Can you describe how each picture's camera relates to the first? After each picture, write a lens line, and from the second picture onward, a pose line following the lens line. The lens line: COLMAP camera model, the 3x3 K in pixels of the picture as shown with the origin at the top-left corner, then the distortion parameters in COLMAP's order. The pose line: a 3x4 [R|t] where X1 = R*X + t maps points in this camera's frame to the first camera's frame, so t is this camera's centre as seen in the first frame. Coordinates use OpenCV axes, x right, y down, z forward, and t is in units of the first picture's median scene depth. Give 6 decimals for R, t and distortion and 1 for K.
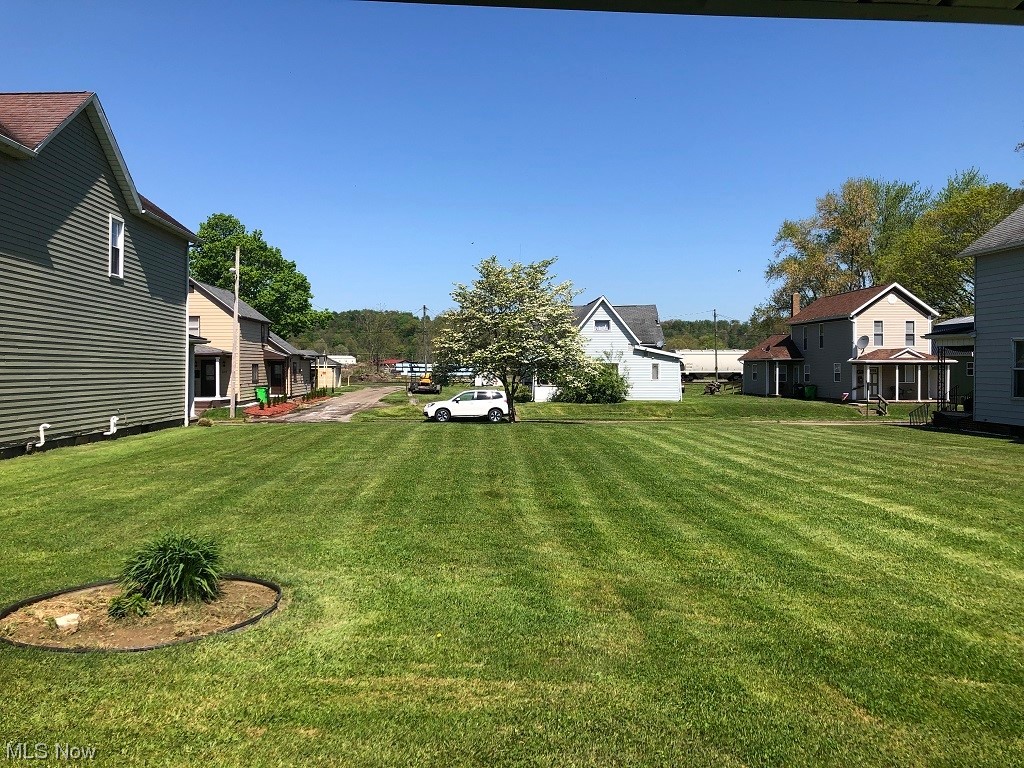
lens RADIAL K [[837.1, 0, 515.2], [0, 837.1, 380.7], [0, 0, 1]] dist [0.025223, -0.003541]
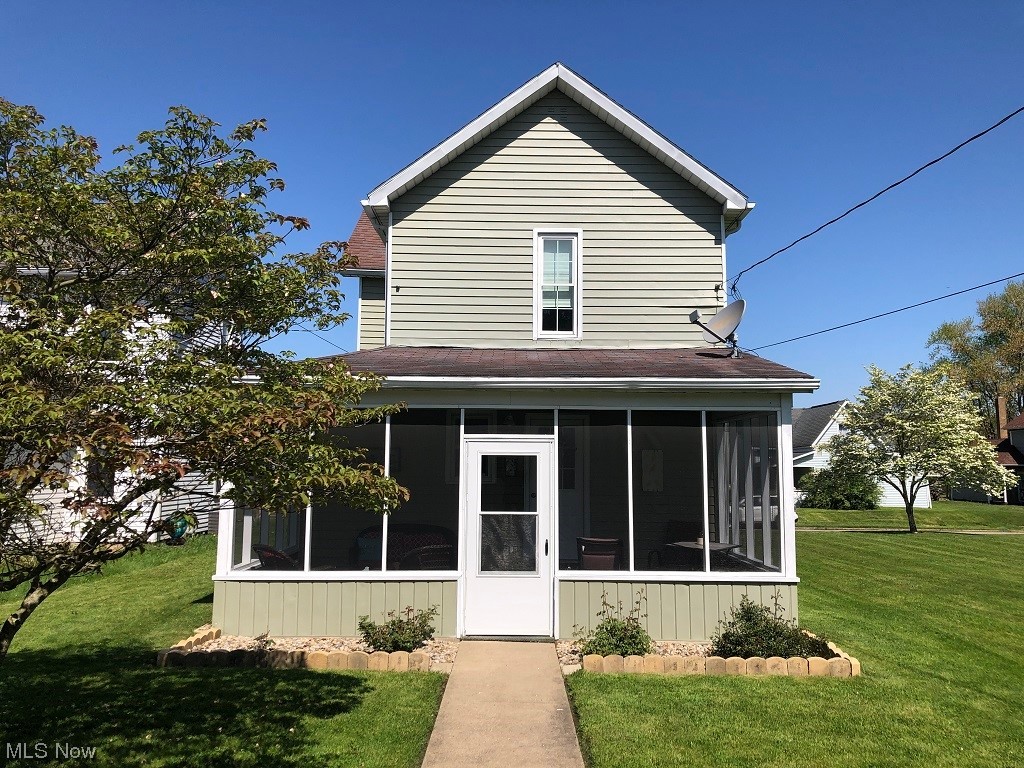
lens RADIAL K [[837.1, 0, 511.2], [0, 837.1, 386.2], [0, 0, 1]] dist [0.025223, -0.003541]
pose [[0.996902, -0.002778, -0.078601, -0.316432], [-0.006225, 0.993453, -0.114070, -0.002846], [0.078403, 0.114206, 0.990359, -0.027220]]
